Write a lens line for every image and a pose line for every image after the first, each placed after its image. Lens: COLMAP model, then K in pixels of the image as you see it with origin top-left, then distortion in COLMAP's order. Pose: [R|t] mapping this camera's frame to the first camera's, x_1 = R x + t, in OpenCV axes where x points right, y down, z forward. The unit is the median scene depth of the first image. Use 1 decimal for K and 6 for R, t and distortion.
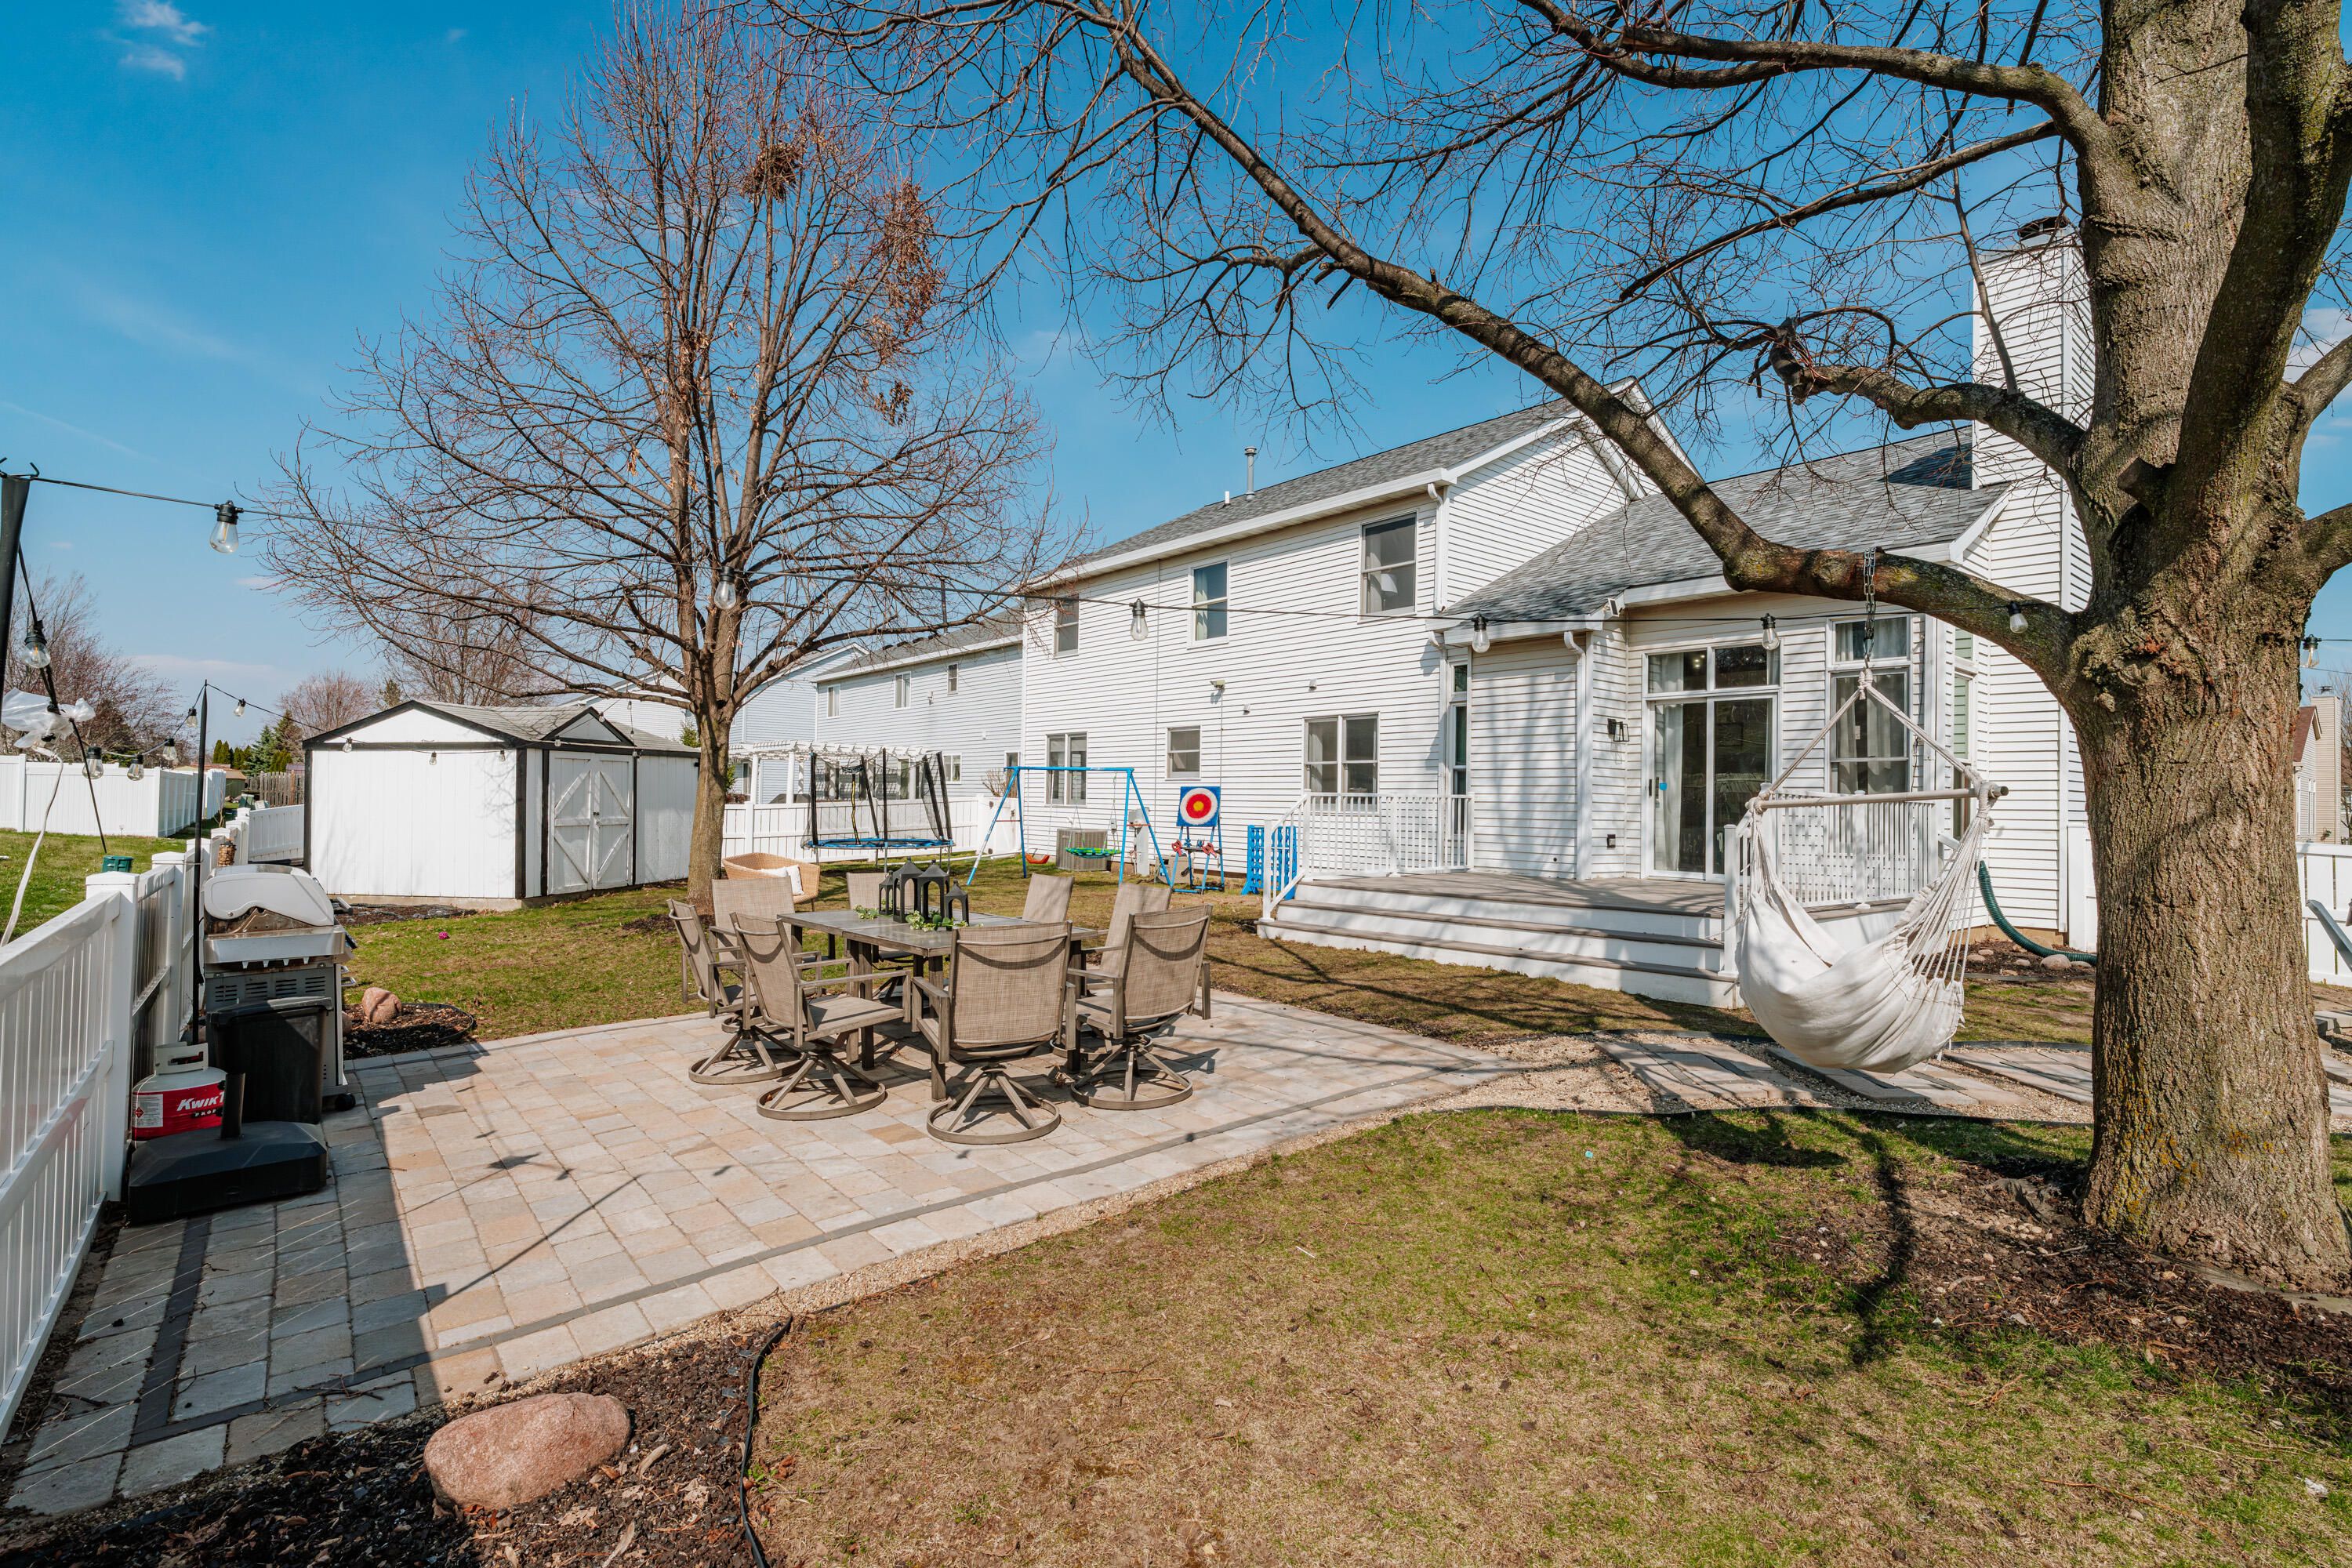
lens RADIAL K [[1106.6, 0, 1176.0], [0, 1106.6, 784.0], [0, 0, 1]] dist [0.001102, 0.000153]
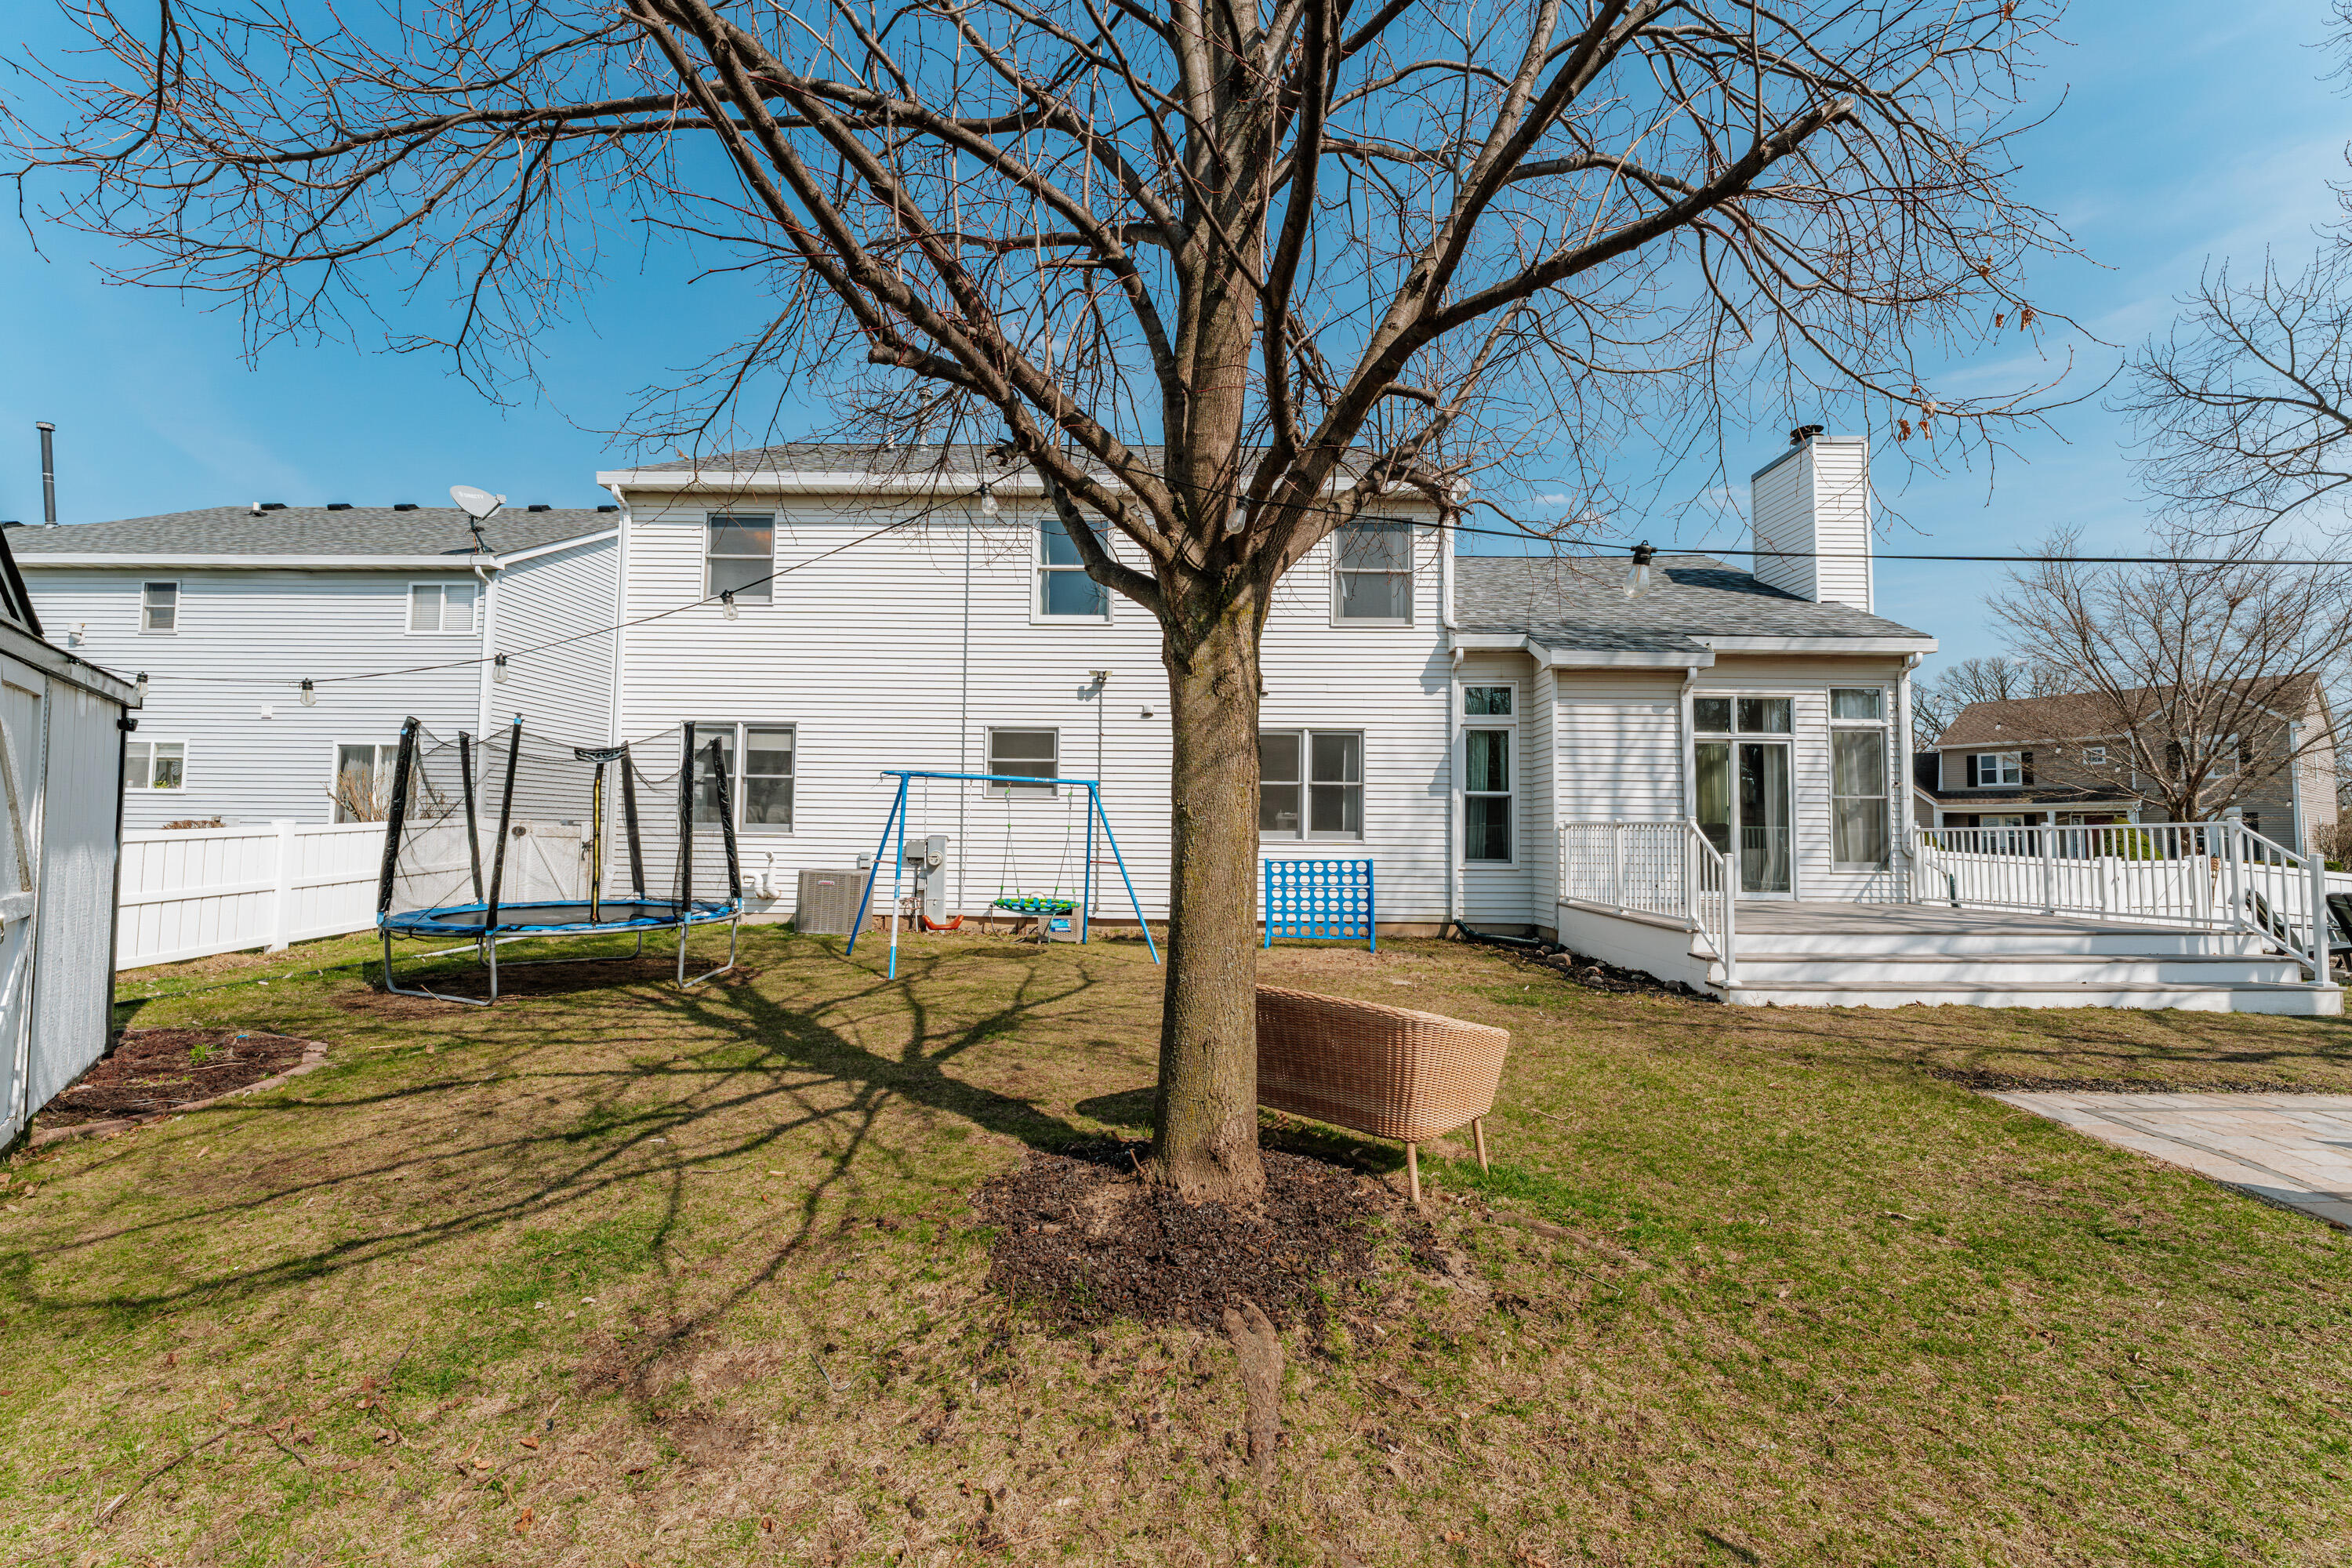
lens RADIAL K [[967.3, 0, 1170.0], [0, 967.3, 785.1], [0, 0, 1]] dist [-0.002207, -0.000464]
pose [[0.644576, 0.035266, 0.763727, -0.502406], [-0.015160, 0.999329, -0.033350, 0.008709], [-0.764390, 0.009919, 0.644677, 0.601413]]
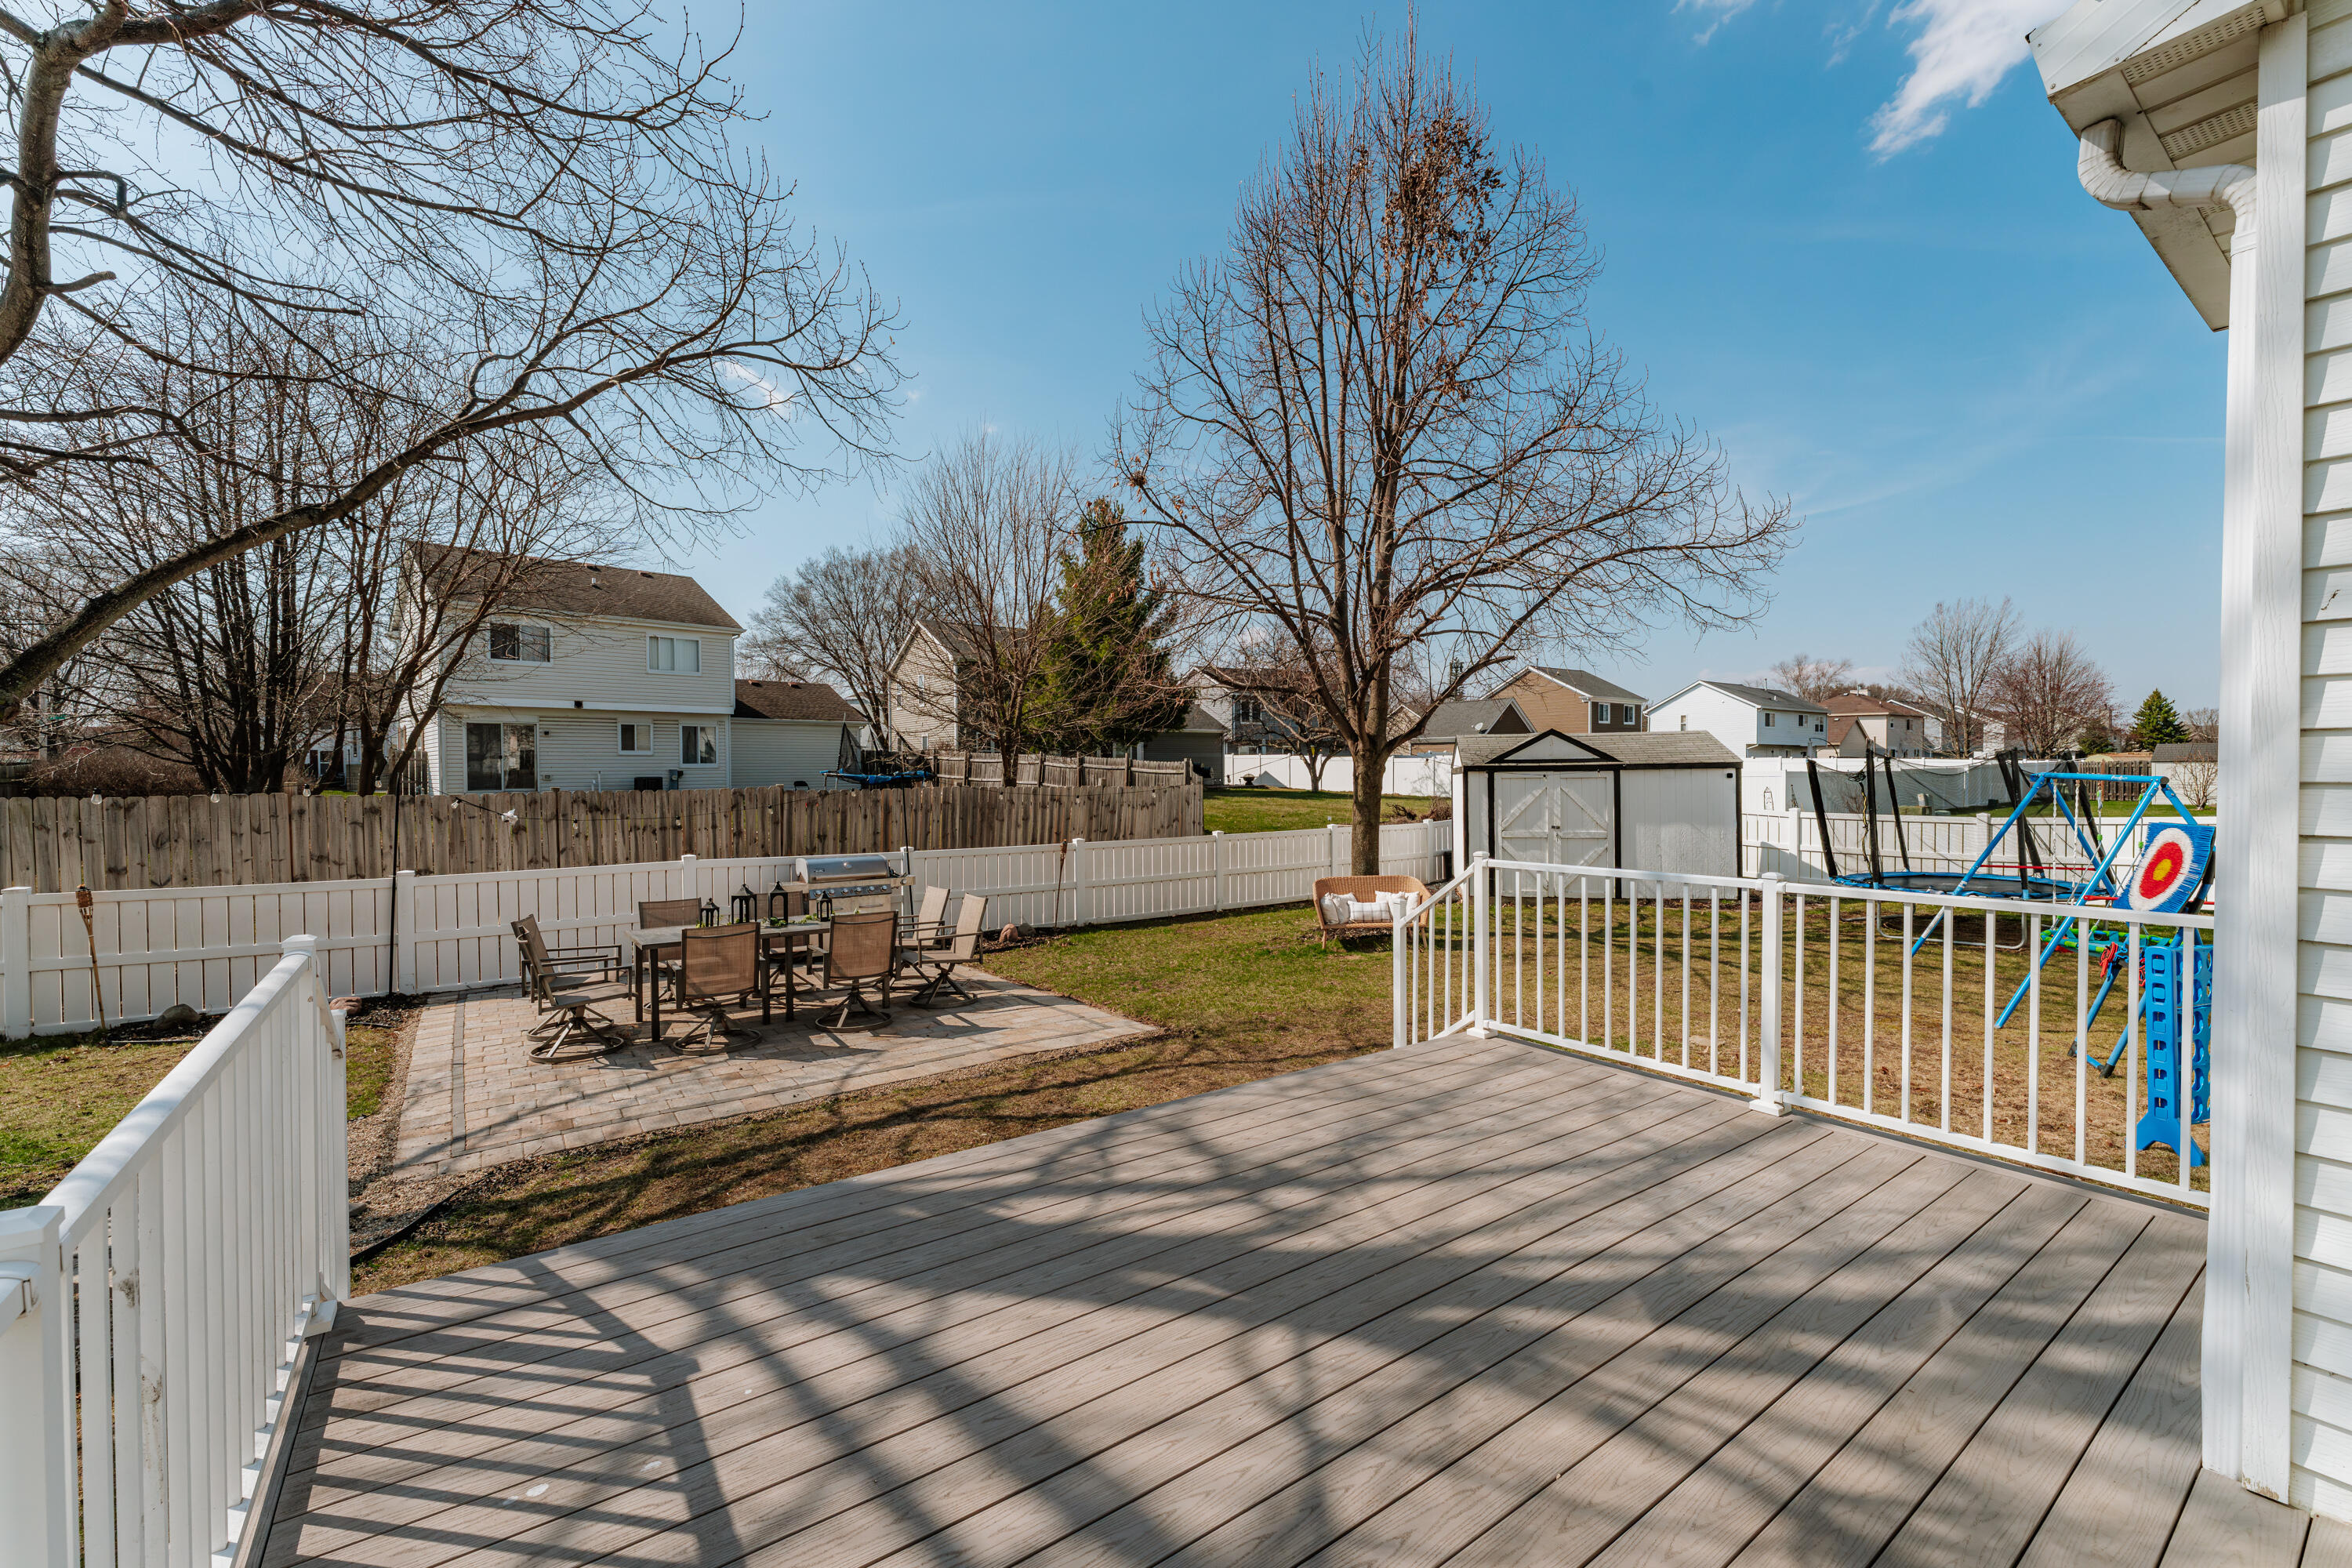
lens RADIAL K [[967.3, 0, 1170.0], [0, 967.3, 785.1], [0, 0, 1]] dist [-0.002207, -0.000464]
pose [[-0.065840, -0.000767, -0.997830, 0.408738], [0.020926, 0.999779, -0.002149, -0.019244], [0.997611, -0.021022, -0.065809, 0.644484]]
